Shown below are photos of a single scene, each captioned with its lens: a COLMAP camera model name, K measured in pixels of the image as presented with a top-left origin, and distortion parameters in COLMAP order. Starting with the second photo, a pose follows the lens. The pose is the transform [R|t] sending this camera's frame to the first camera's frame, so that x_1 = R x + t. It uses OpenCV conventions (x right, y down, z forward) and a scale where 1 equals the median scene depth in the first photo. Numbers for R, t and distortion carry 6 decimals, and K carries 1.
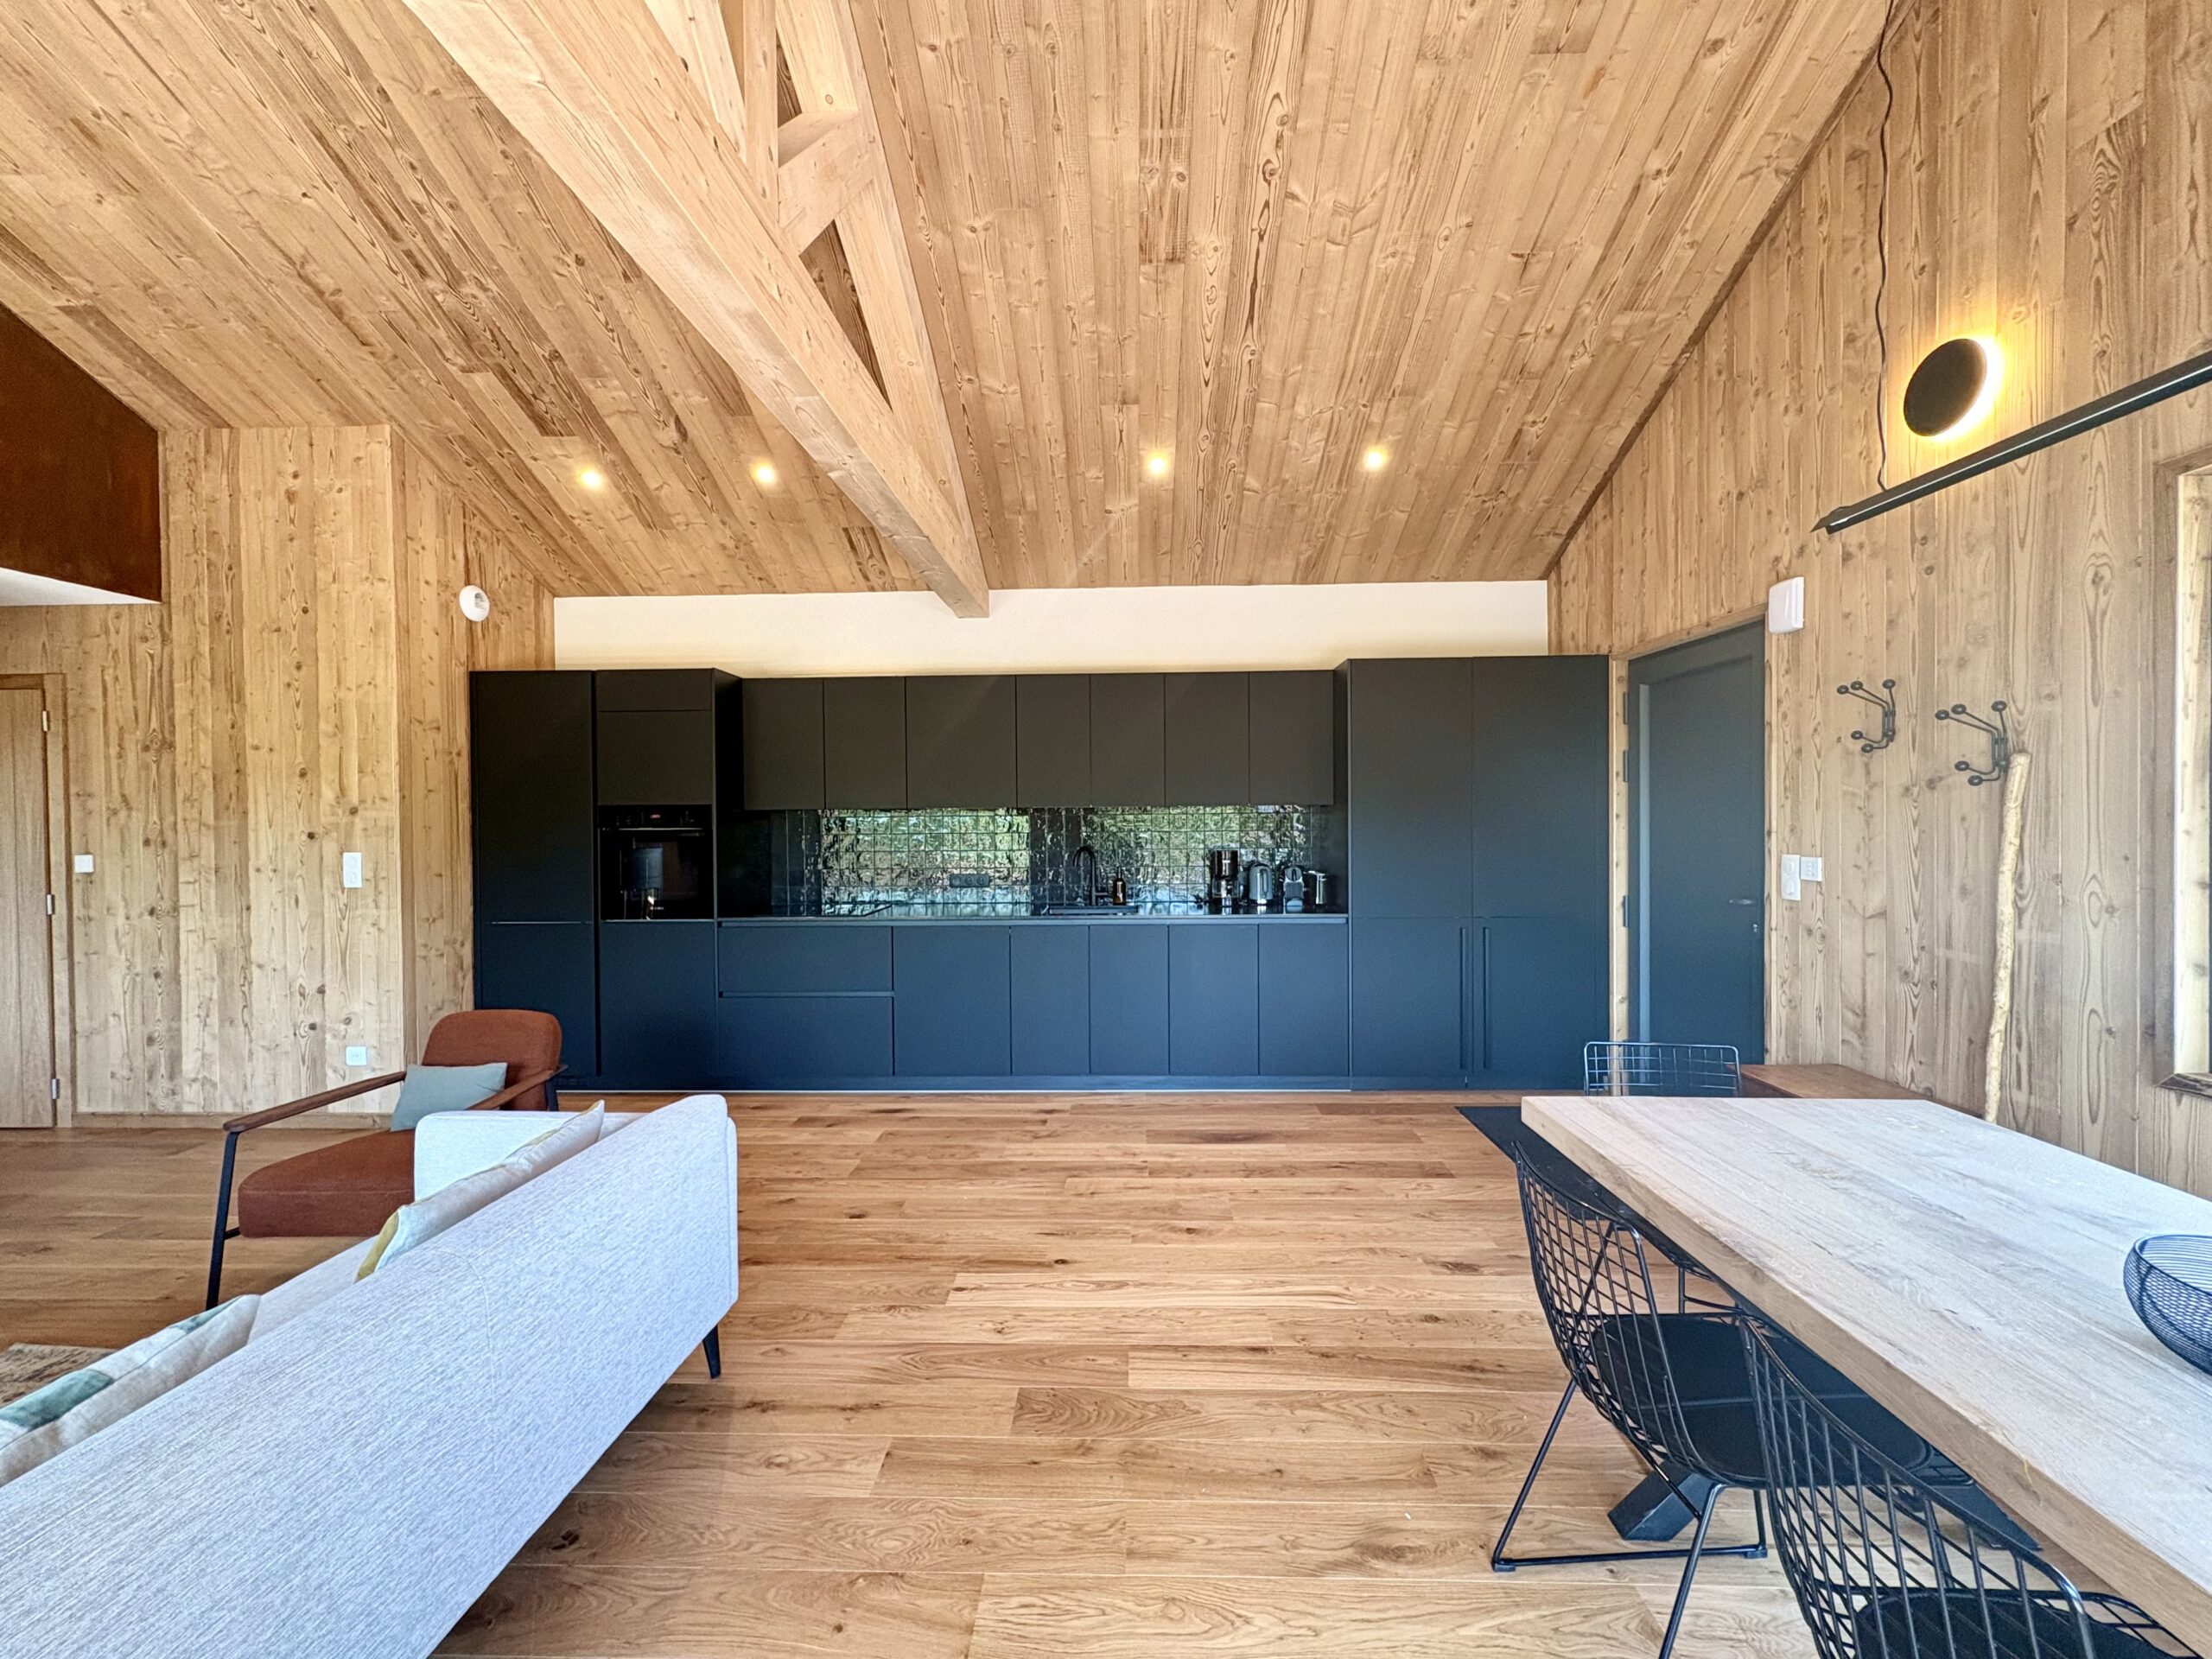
lens RADIAL K [[879.5, 0, 1105.7], [0, 879.5, 828.6], [0, 0, 1]] dist [0.000722, -0.000137]
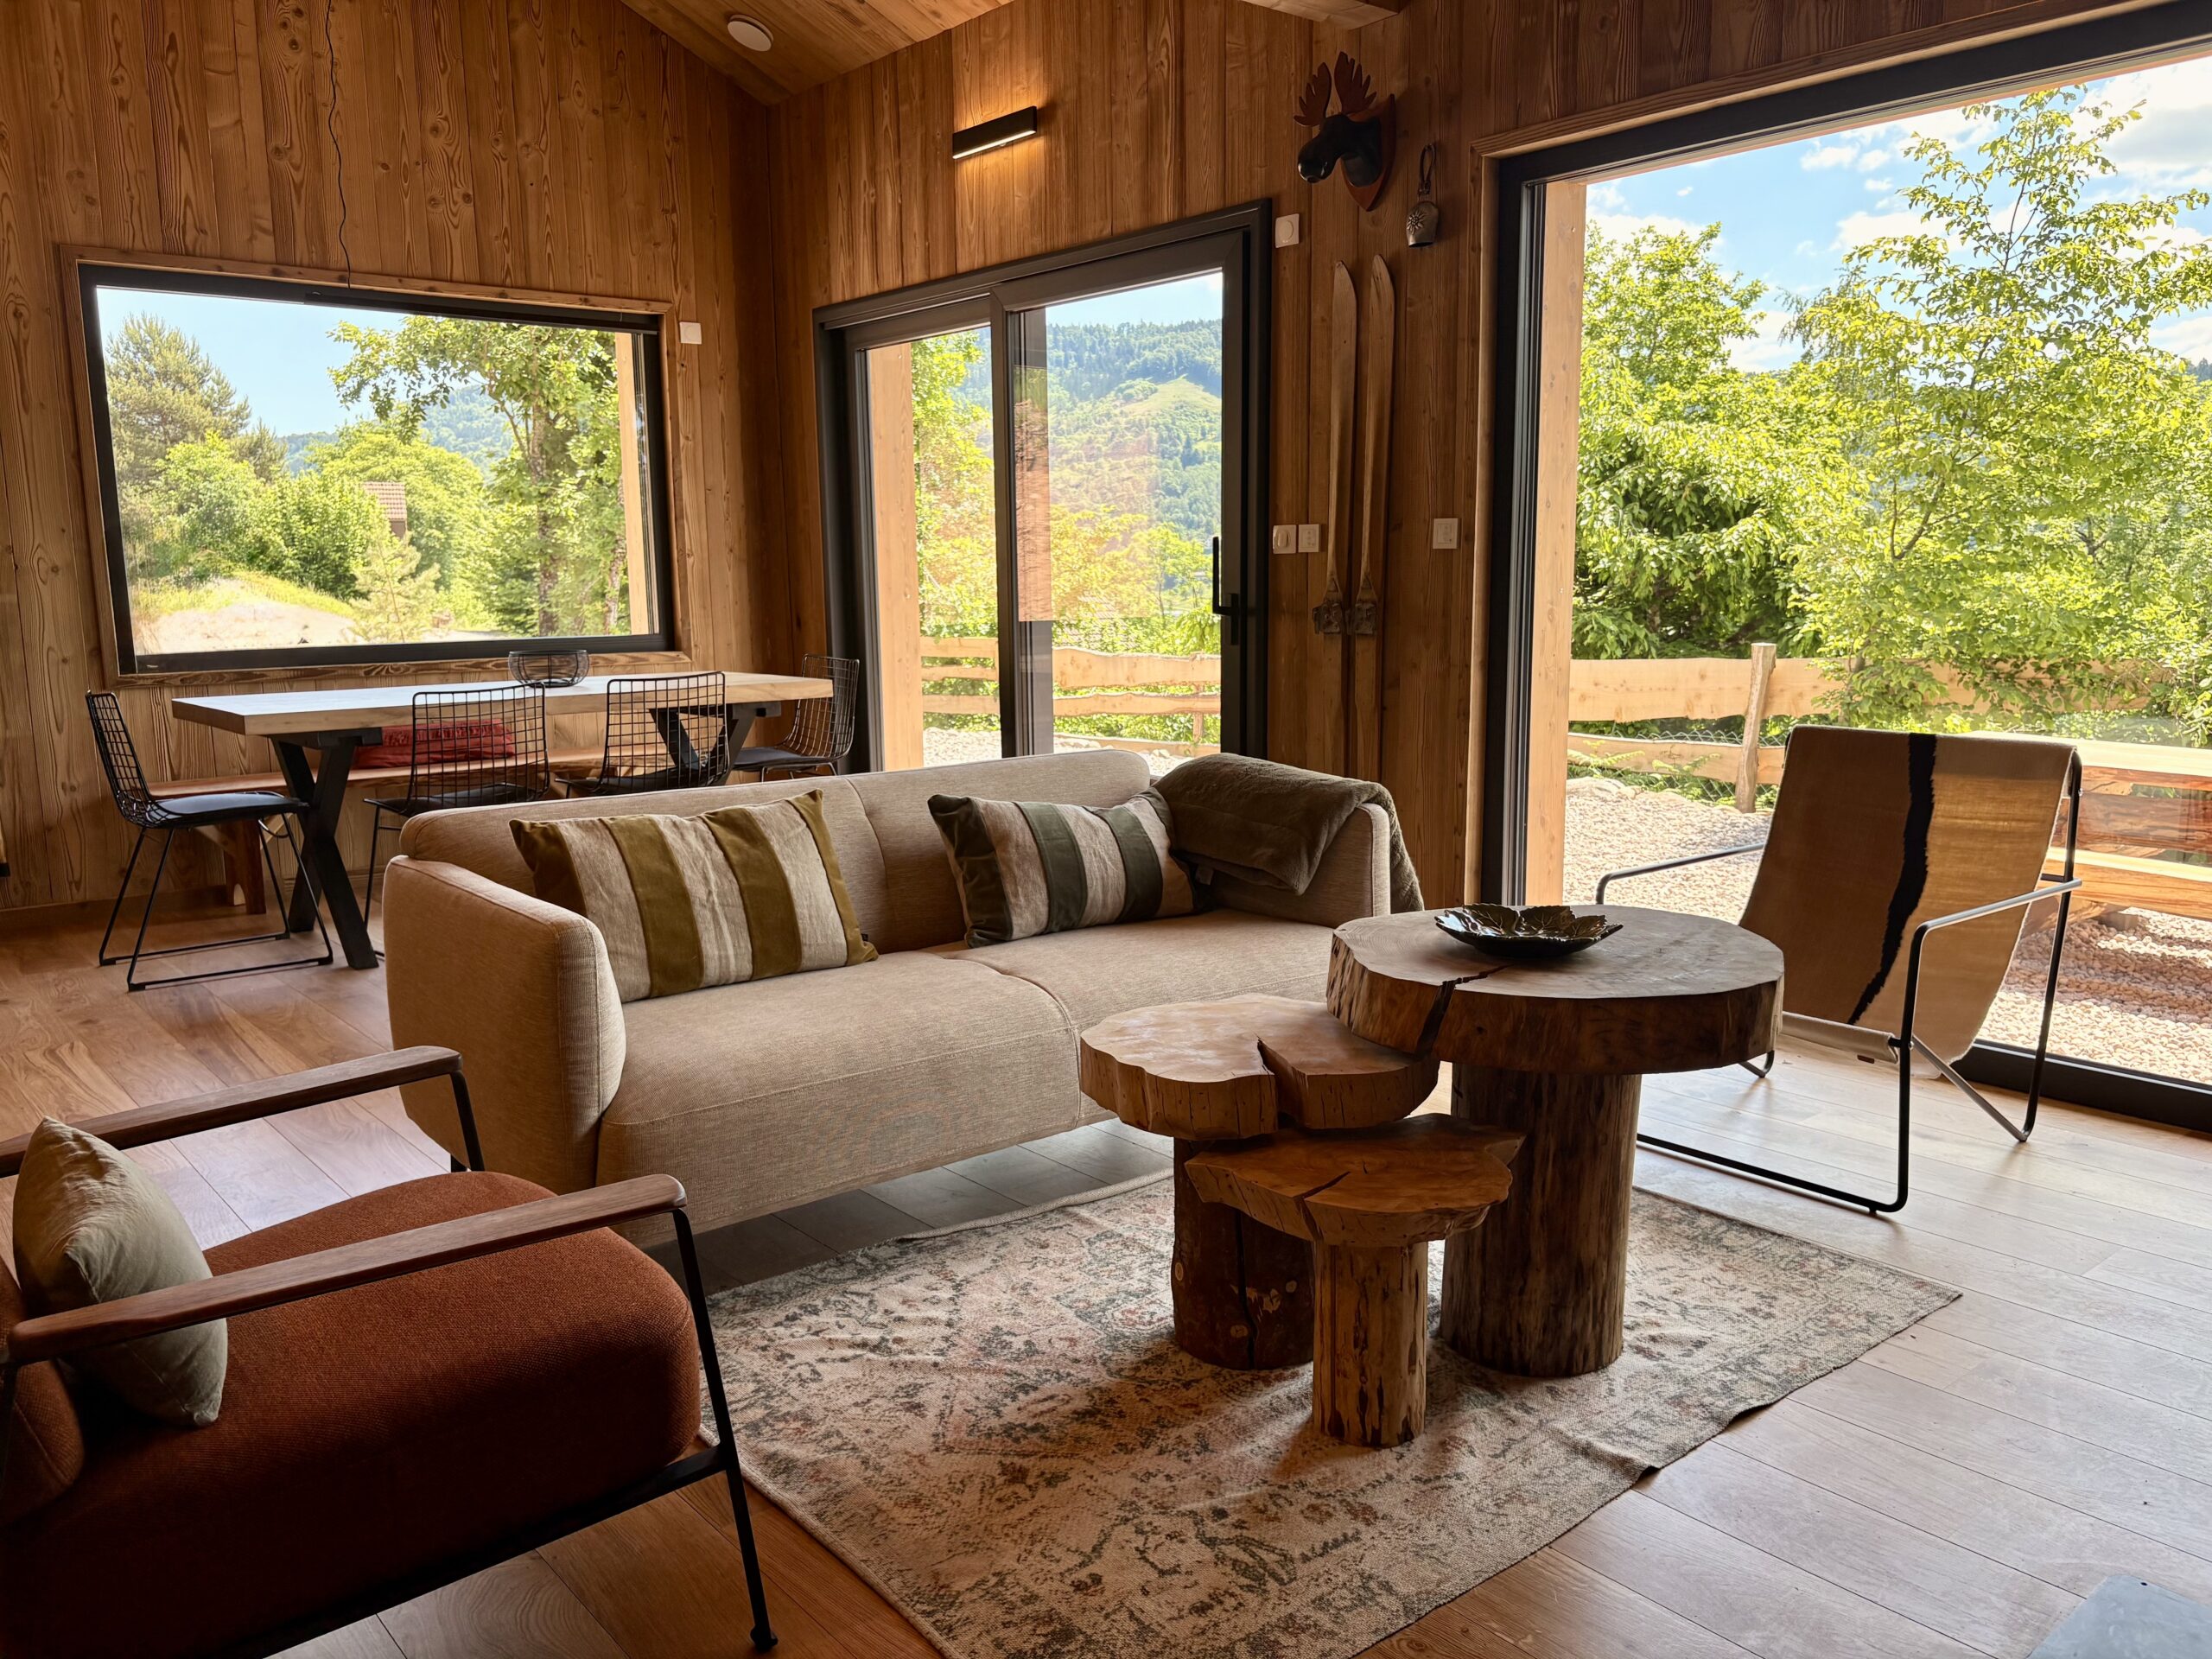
lens RADIAL K [[1676.0, 0, 1105.5], [0, 1676.0, 834.7], [0, 0, 1]] dist [0.048521, -0.055589]
pose [[-0.665278, -0.099300, 0.739962, -0.986022], [0.029858, 0.986784, 0.159267, 0.066309], [-0.745998, 0.128051, -0.653521, 0.805501]]
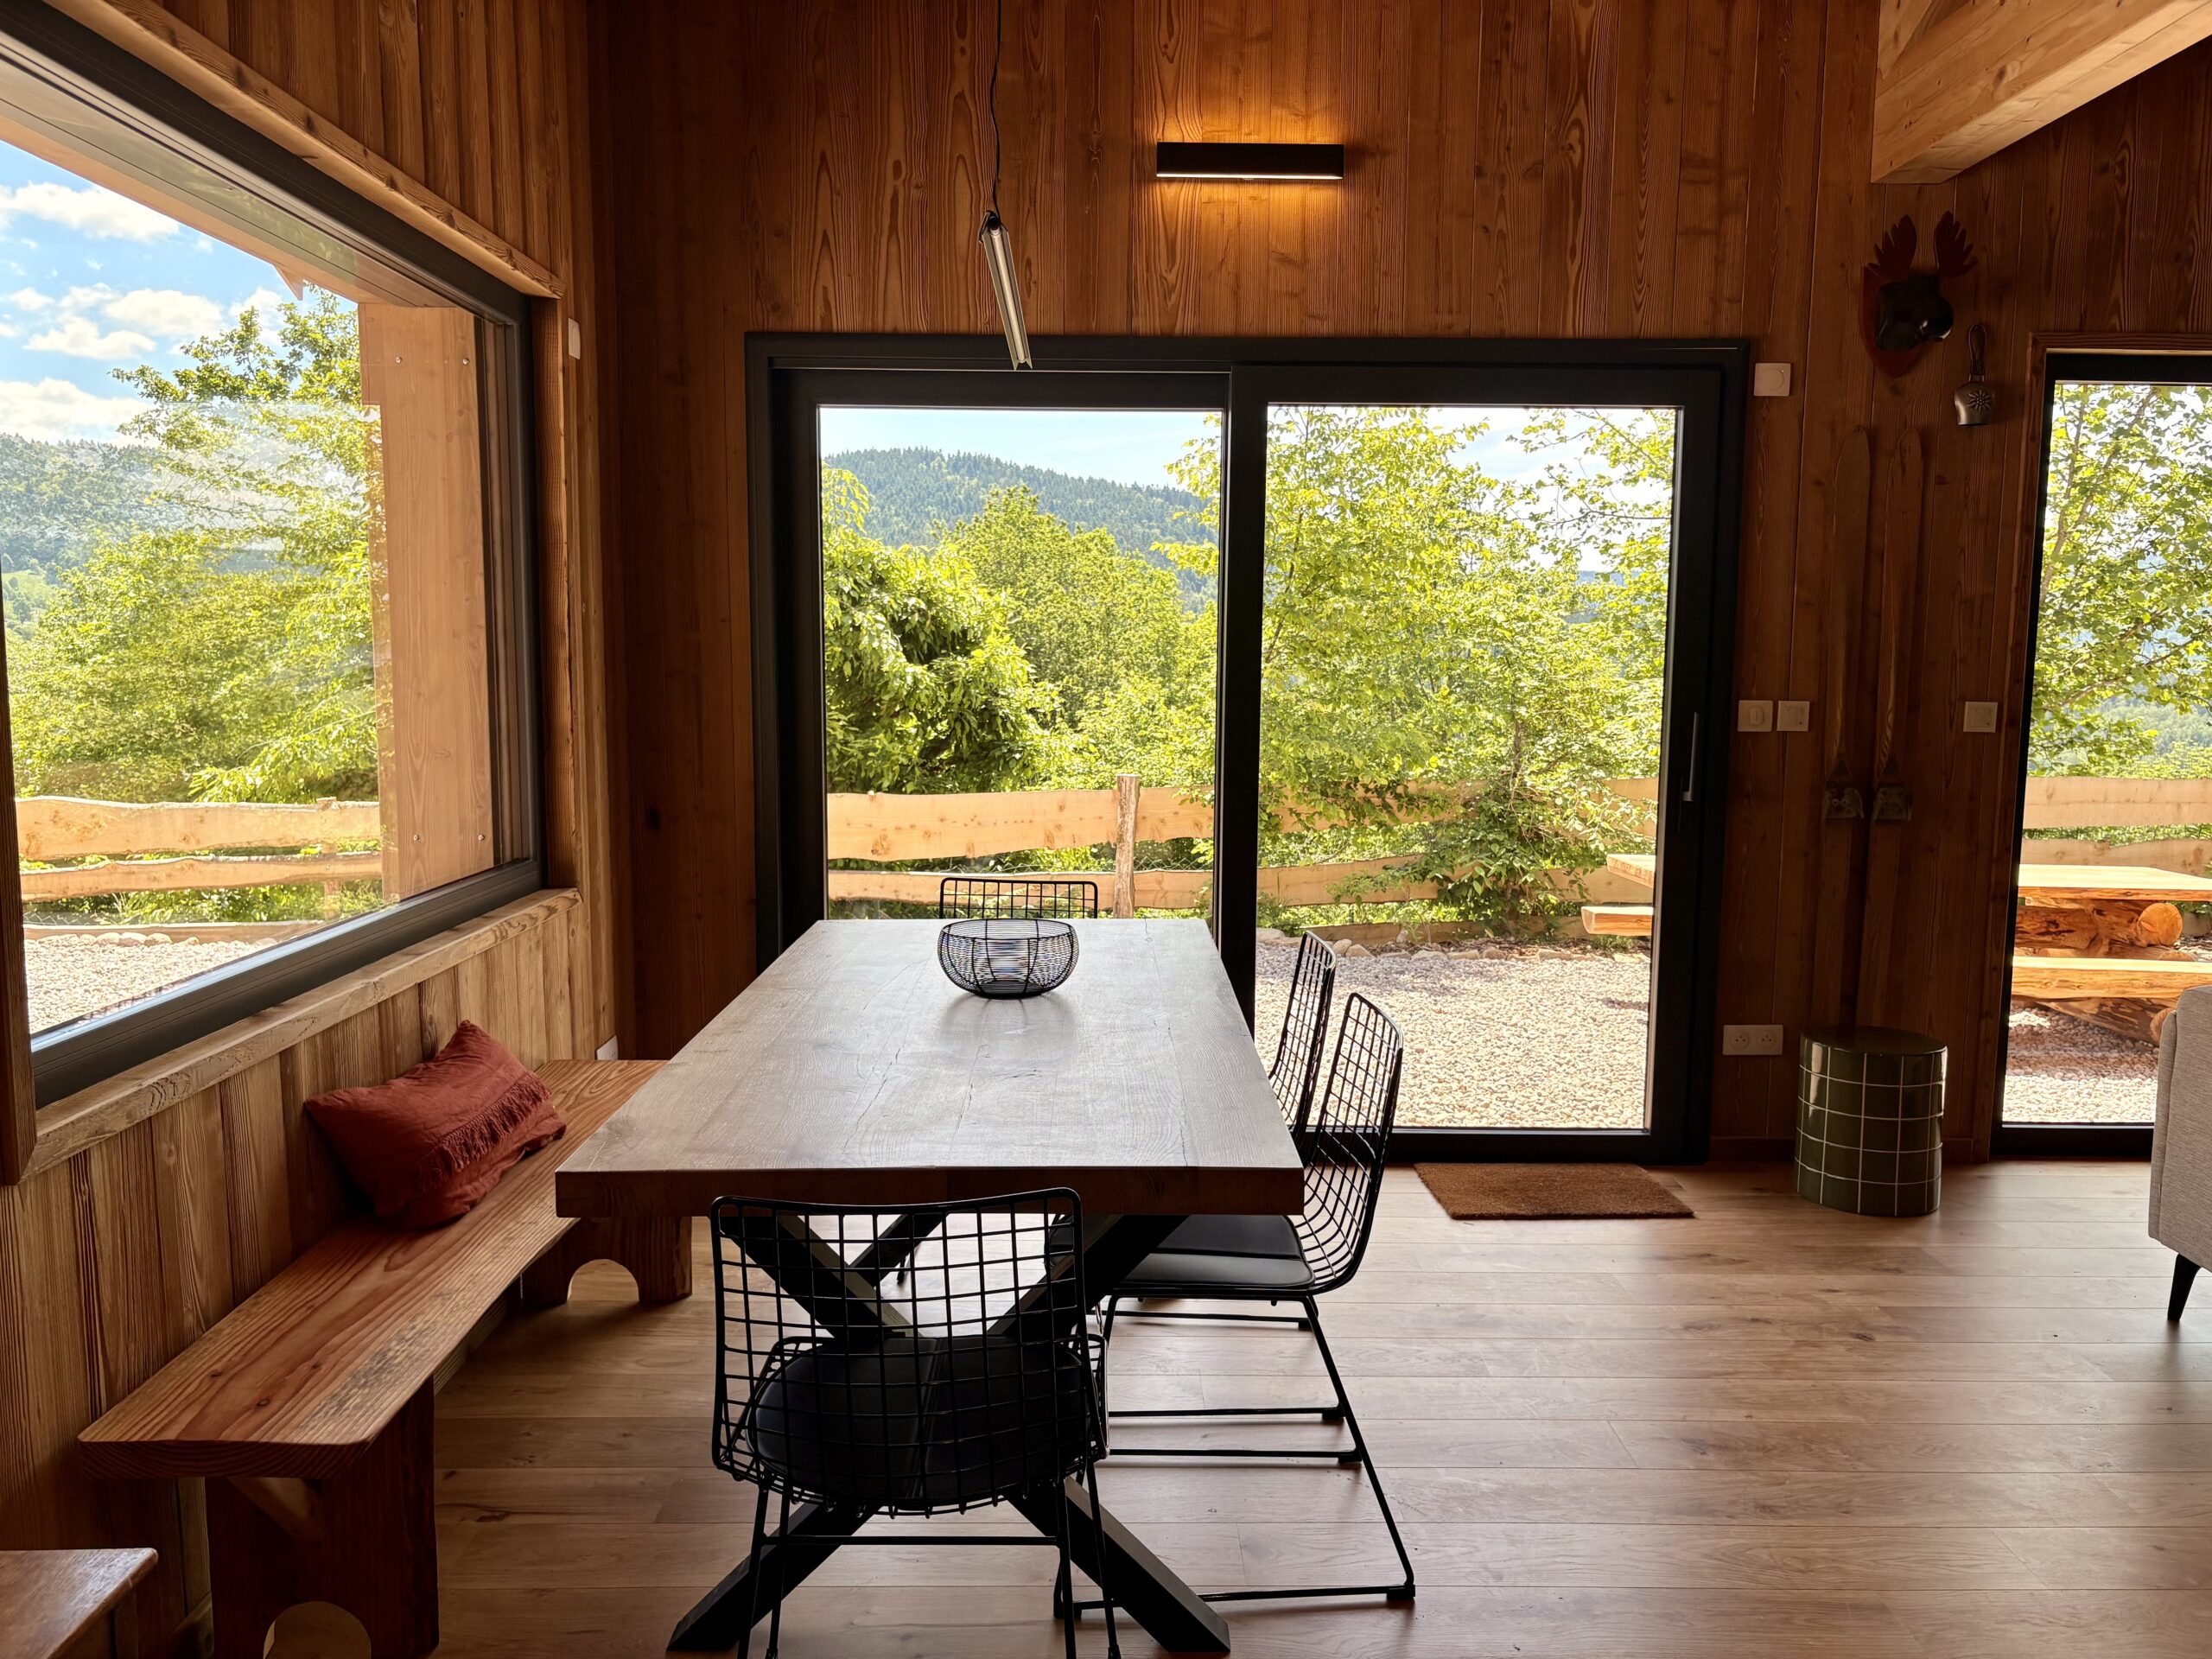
lens RADIAL K [[1676.0, 0, 1092.9], [0, 1676.0, 839.1], [0, 0, 1]] dist [0.048521, -0.055589]
pose [[-0.998987, 0.009171, -0.044050, 0.320890], [0.003512, 0.991913, 0.126872, -0.008375], [0.044857, 0.126588, -0.990941, 0.957048]]
